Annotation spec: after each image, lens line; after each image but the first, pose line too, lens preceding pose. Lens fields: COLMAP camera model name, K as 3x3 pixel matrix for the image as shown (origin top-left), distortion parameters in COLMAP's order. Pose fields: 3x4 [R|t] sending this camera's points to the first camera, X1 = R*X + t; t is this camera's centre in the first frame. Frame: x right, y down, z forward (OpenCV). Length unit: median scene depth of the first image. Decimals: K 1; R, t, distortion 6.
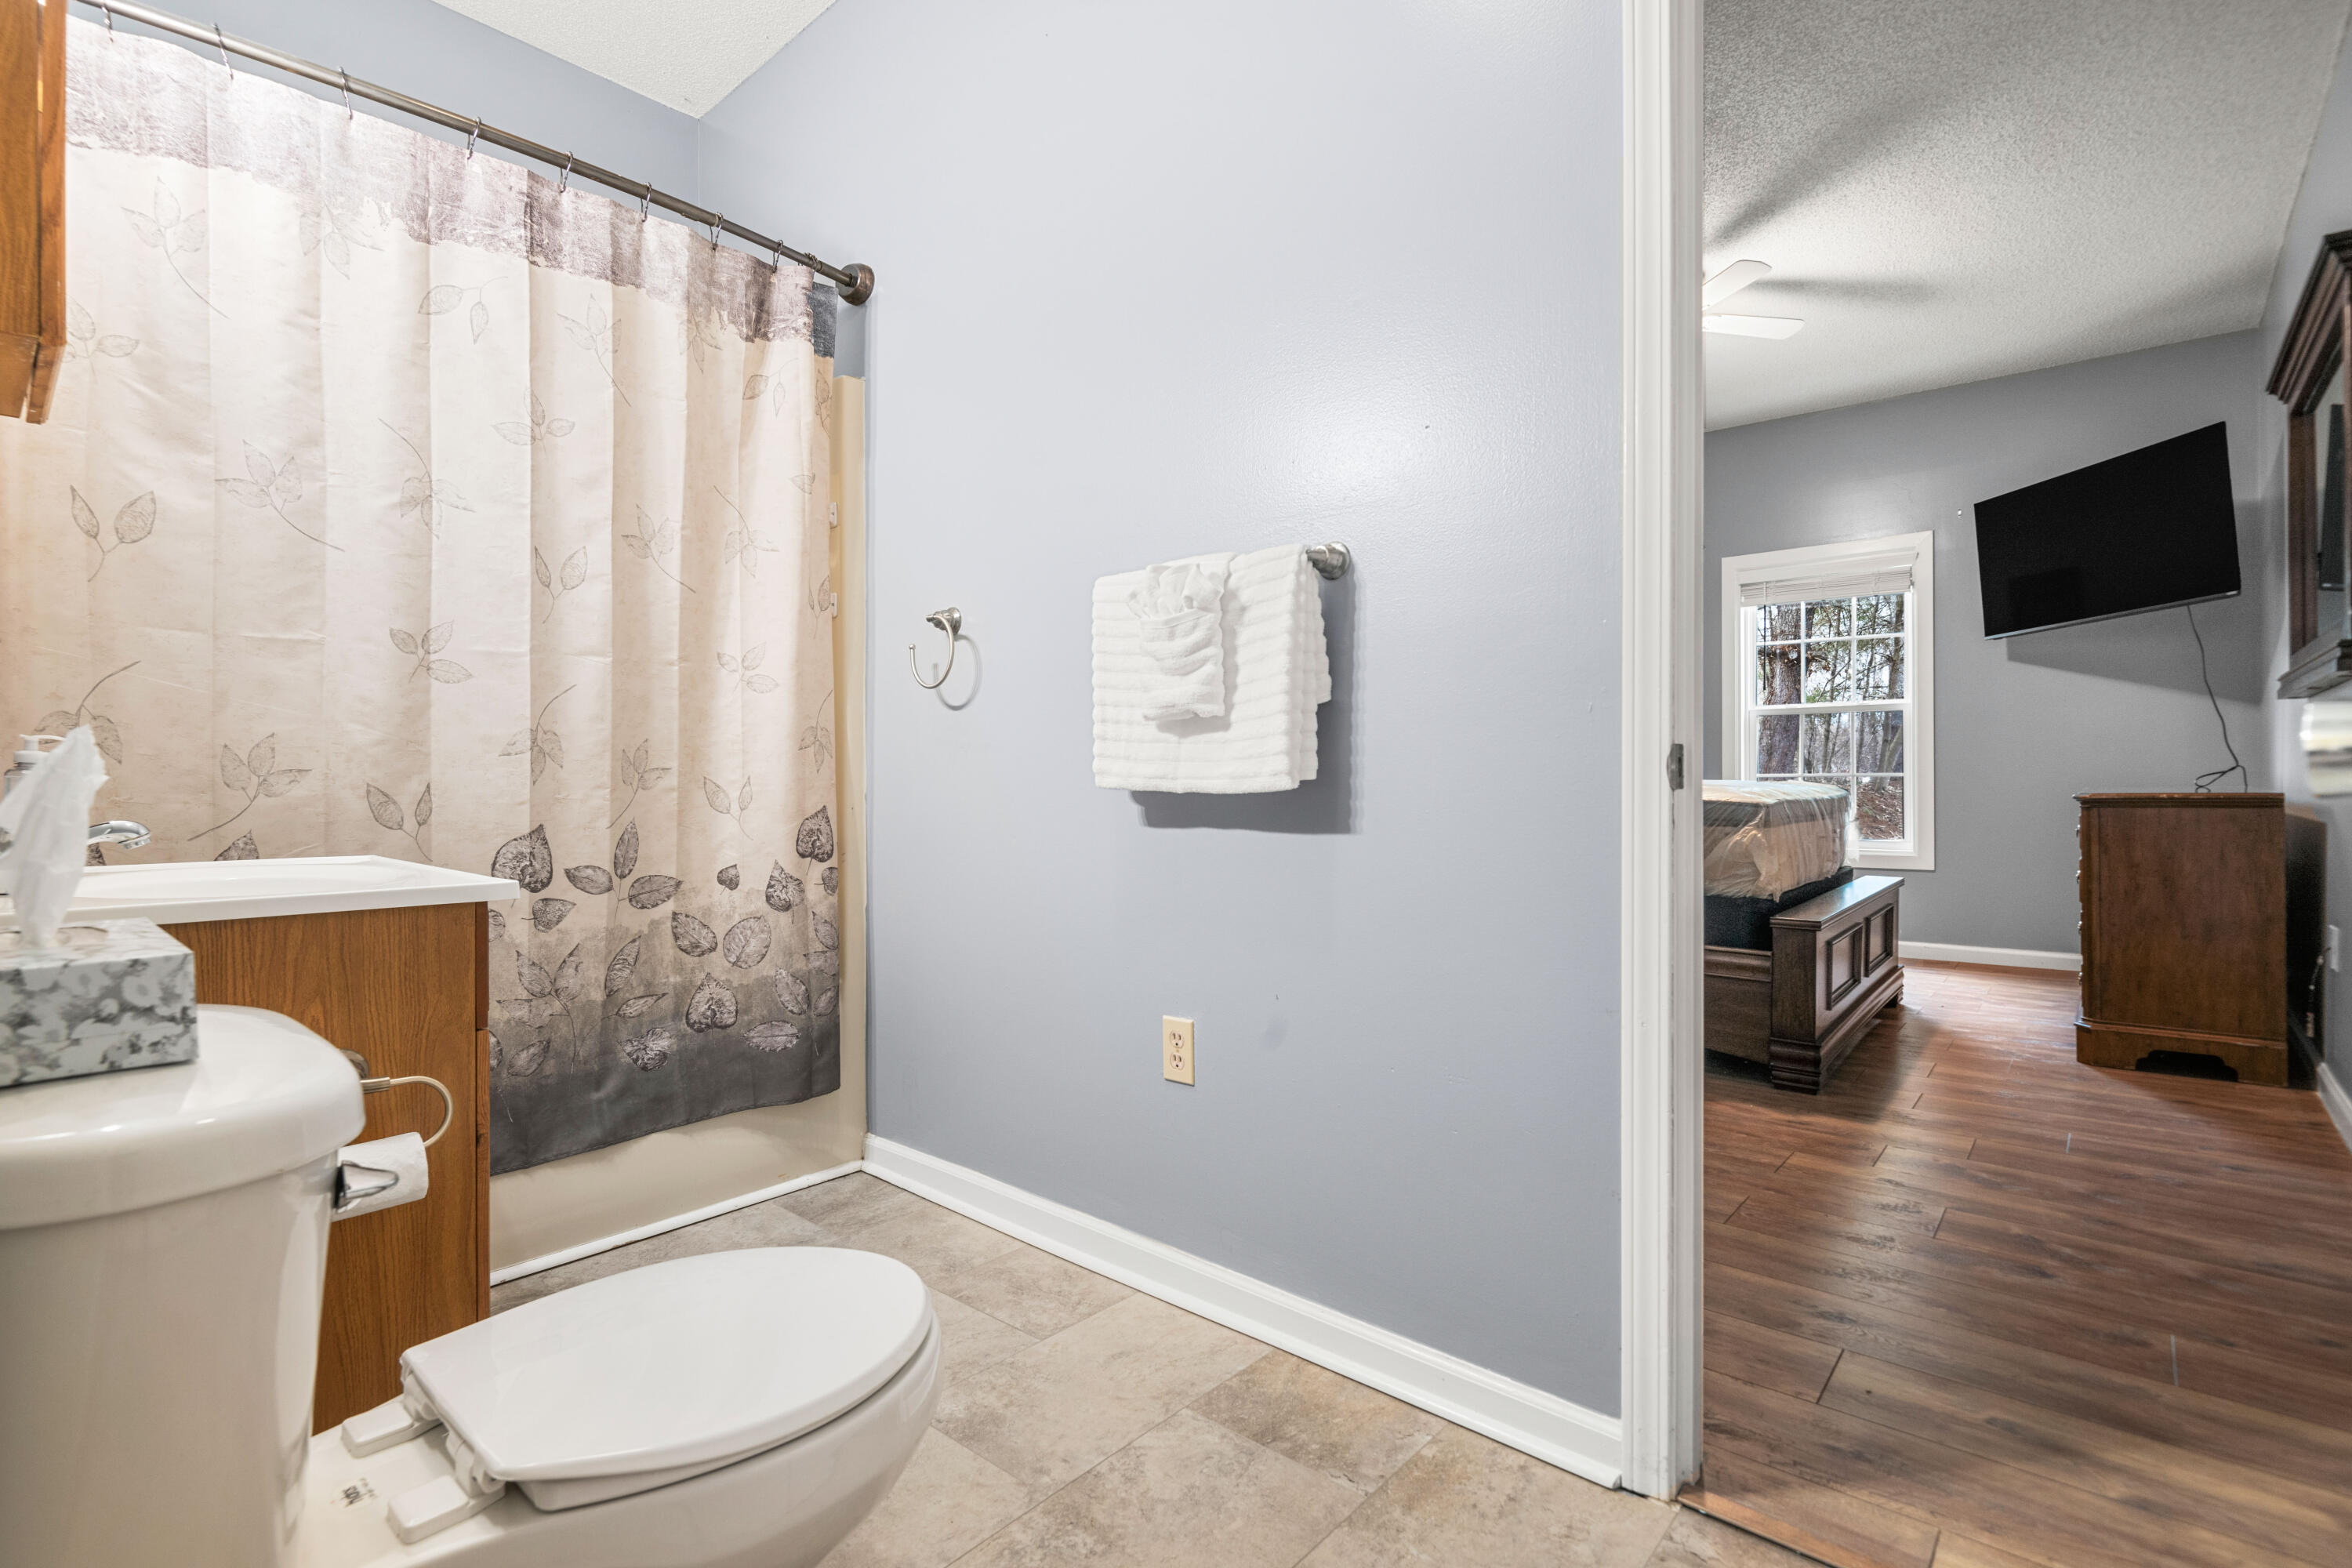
lens RADIAL K [[1090.6, 0, 1170.4], [0, 1090.6, 782.2], [0, 0, 1]] dist [-0.009937, -0.002147]
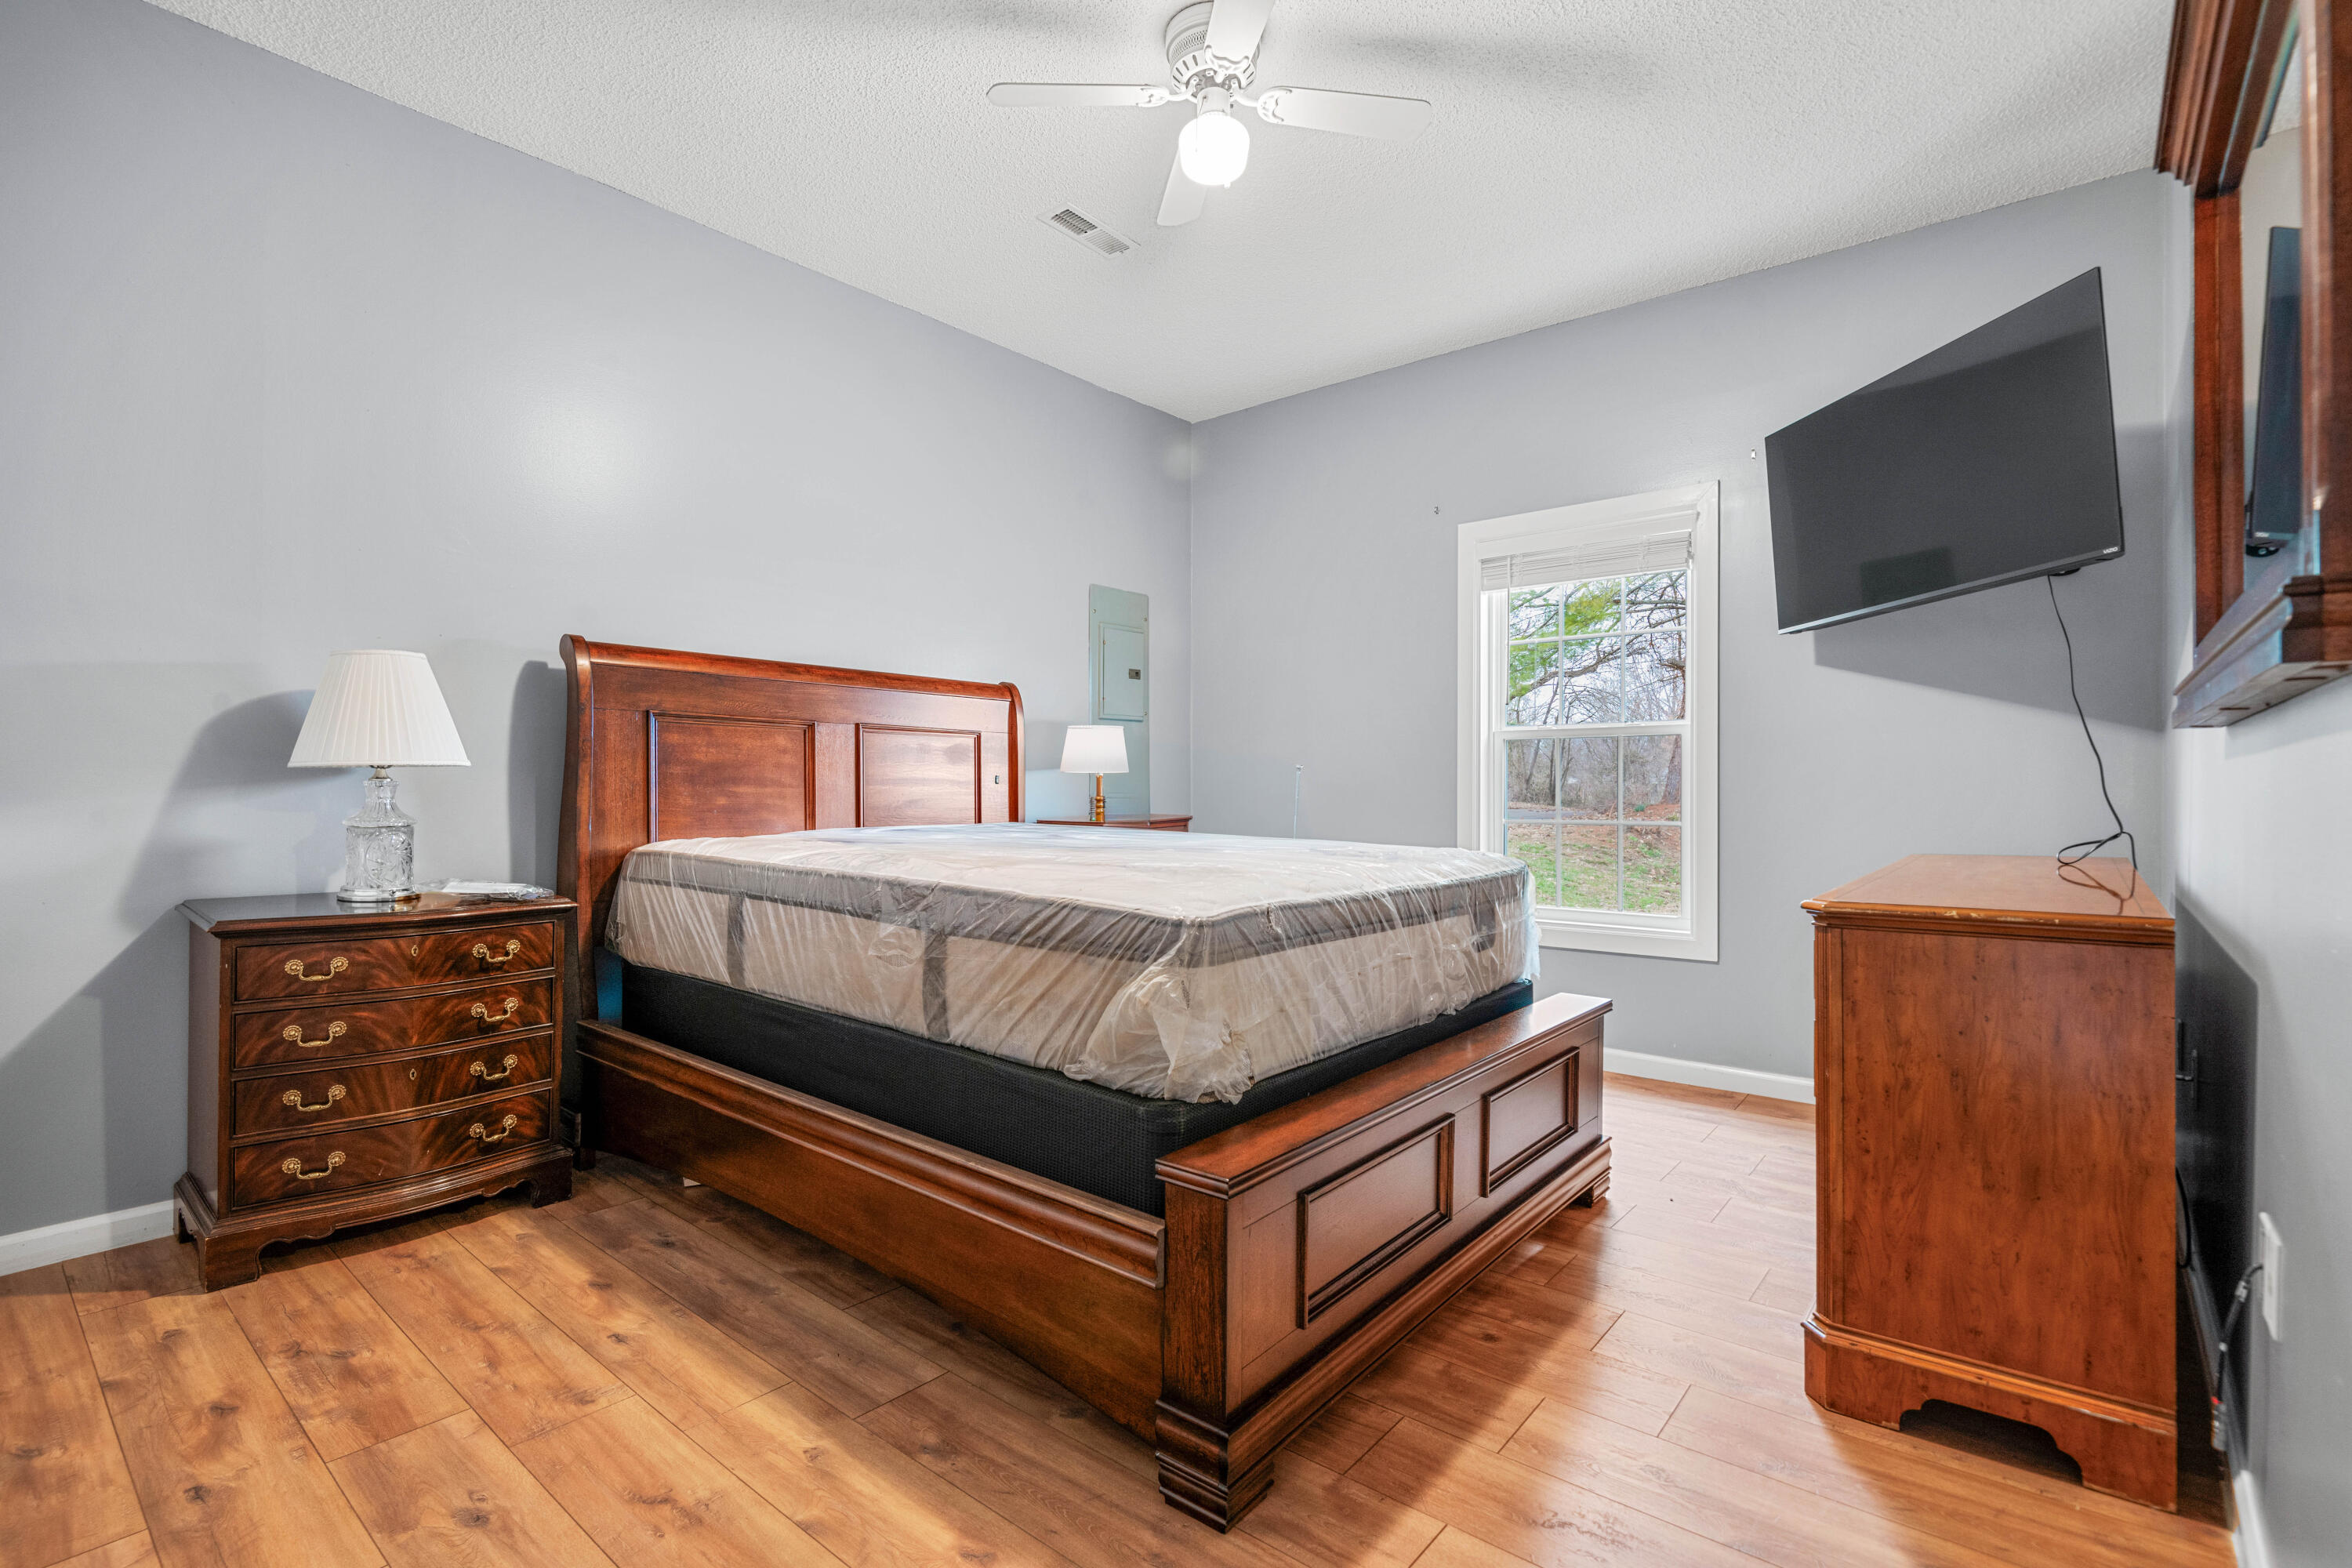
lens RADIAL K [[1090.6, 0, 1170.8], [0, 1090.6, 782.4], [0, 0, 1]] dist [-0.009937, -0.002147]
pose [[0.999514, 0.011184, 0.029100, 0.526475], [-0.010995, 0.999917, -0.006649, -0.042699], [-0.029172, 0.006326, 0.999554, 0.487693]]
